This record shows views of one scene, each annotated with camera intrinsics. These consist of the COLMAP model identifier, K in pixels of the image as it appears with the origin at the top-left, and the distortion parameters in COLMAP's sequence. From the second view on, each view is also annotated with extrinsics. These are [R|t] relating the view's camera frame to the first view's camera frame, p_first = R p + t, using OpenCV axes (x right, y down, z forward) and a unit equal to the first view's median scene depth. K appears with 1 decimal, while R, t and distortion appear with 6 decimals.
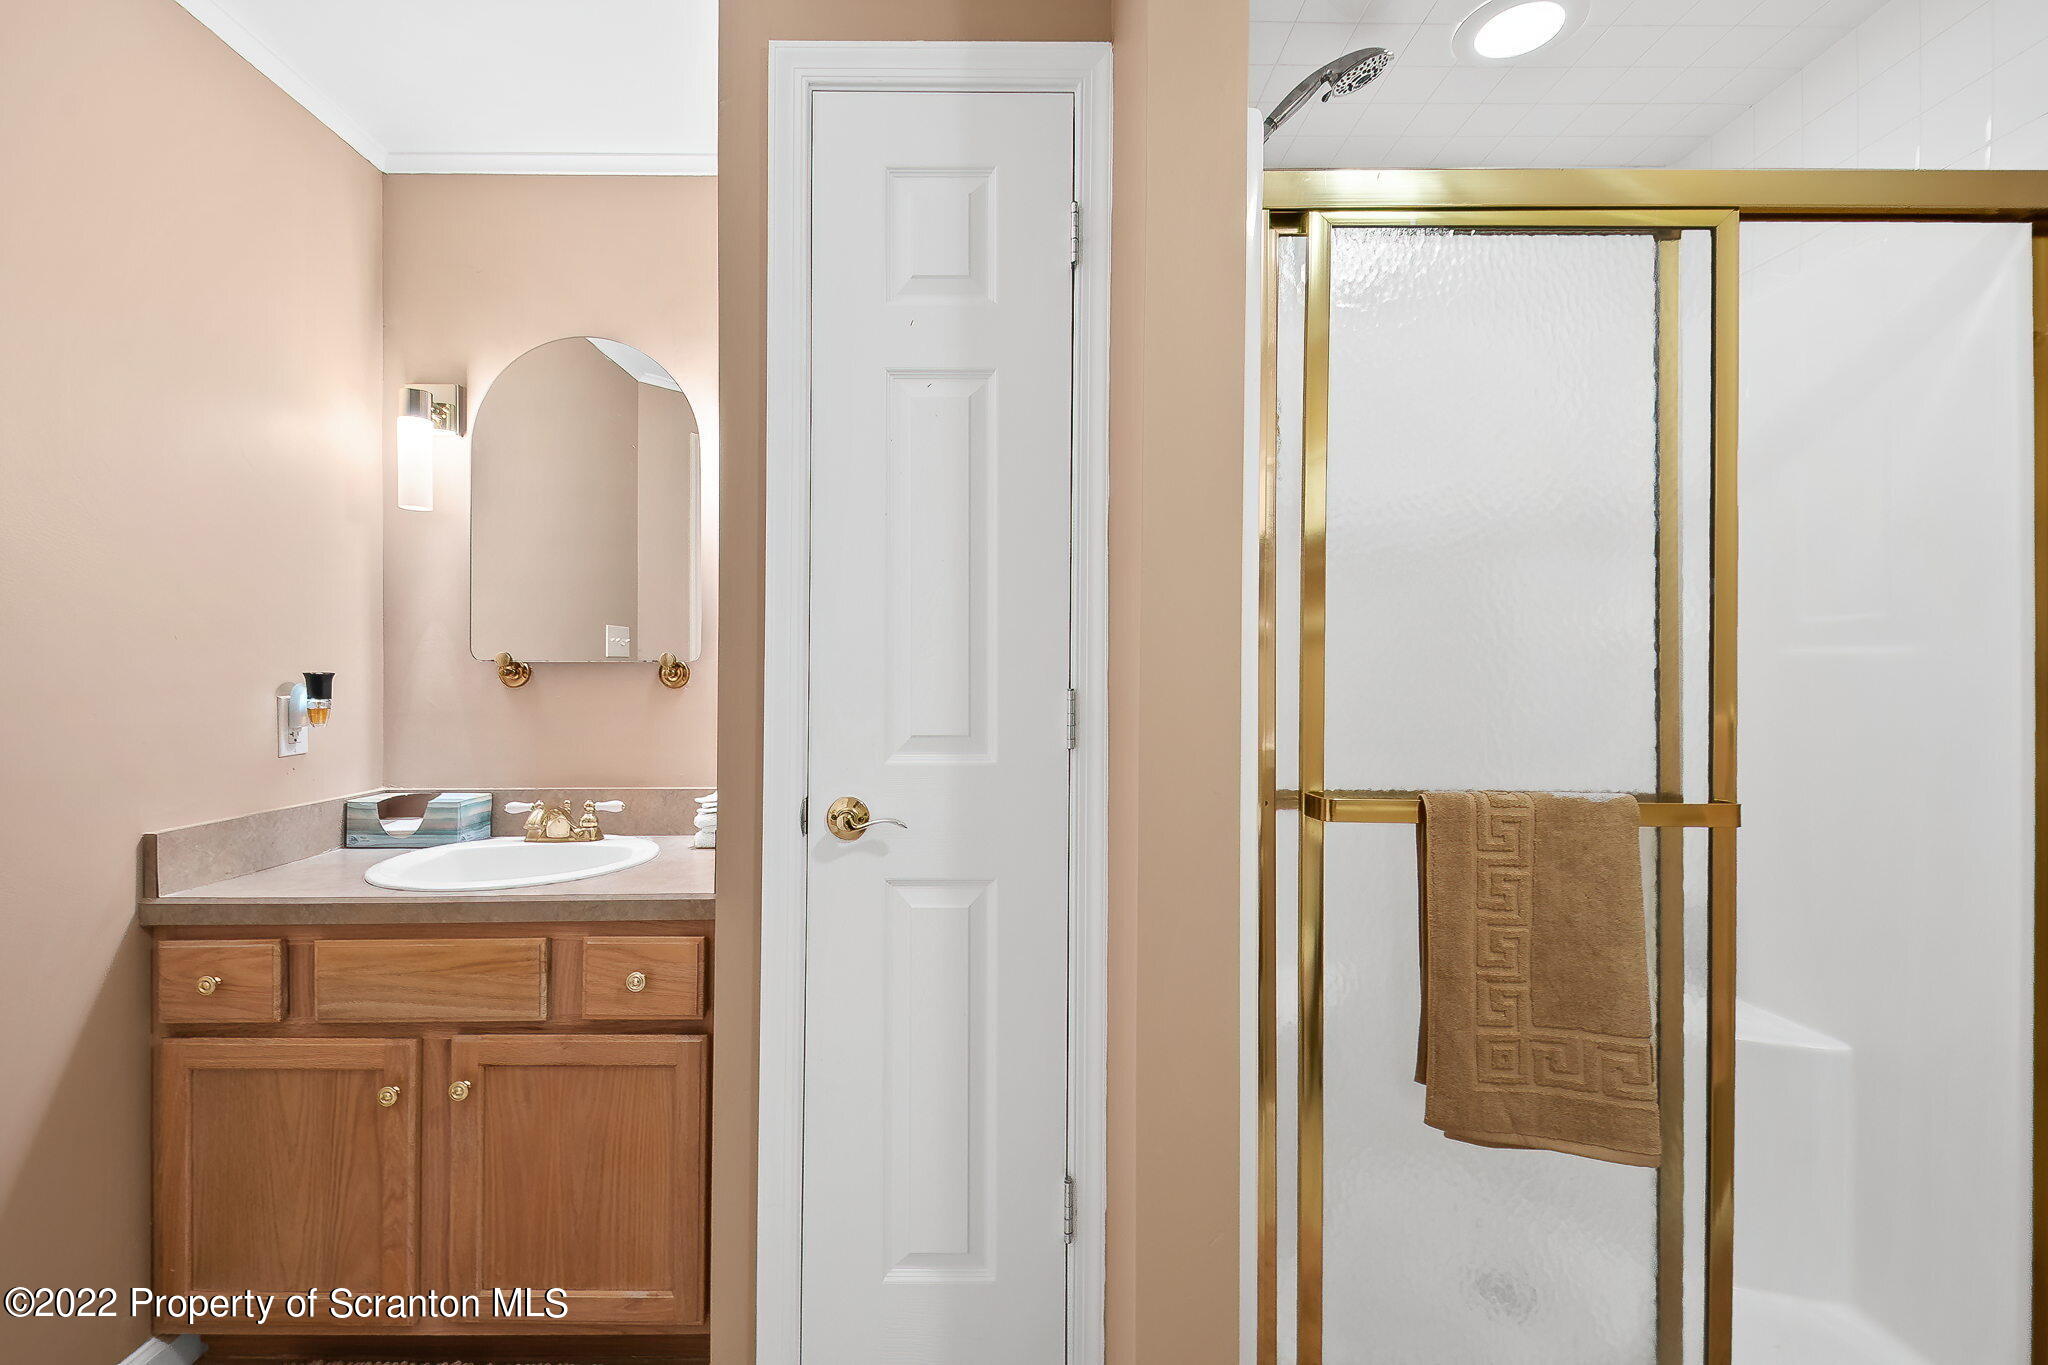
lens RADIAL K [[897.8, 0, 1007.8], [0, 897.8, 671.8], [0, 0, 1]] dist [0.009408, -0.015314]
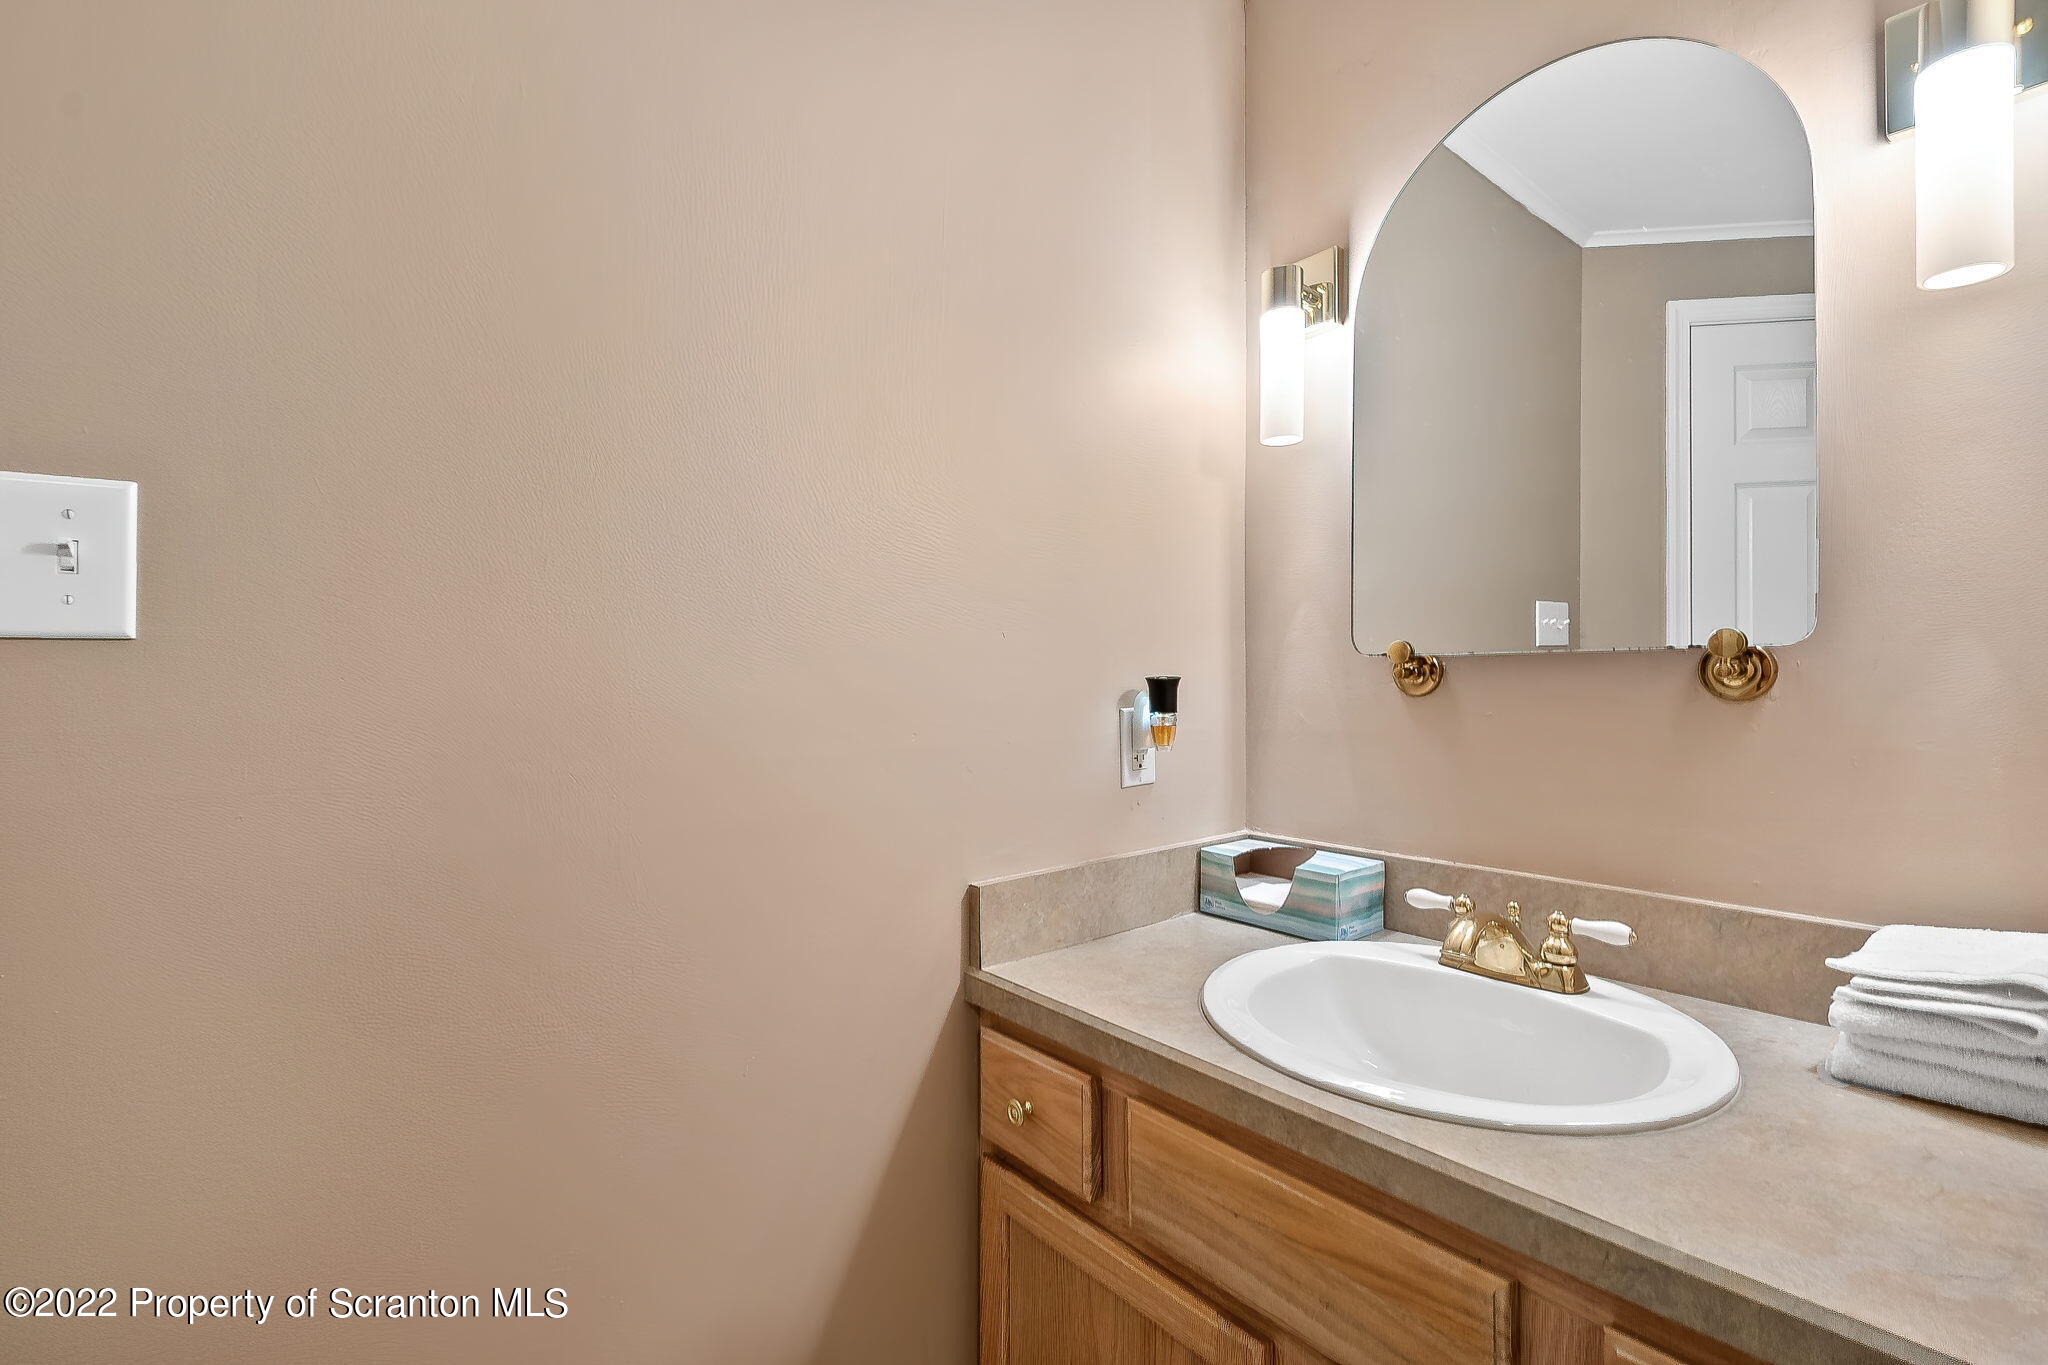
lens RADIAL K [[909.7, 0, 1026.1], [0, 909.7, 699.9], [0, 0, 1]] dist [0.058738, -0.031978]
pose [[0.627974, 0.011638, -0.778147, -0.252377], [0.016196, 0.999476, 0.028018, -0.003095], [0.778065, -0.030198, 0.627457, 0.438877]]
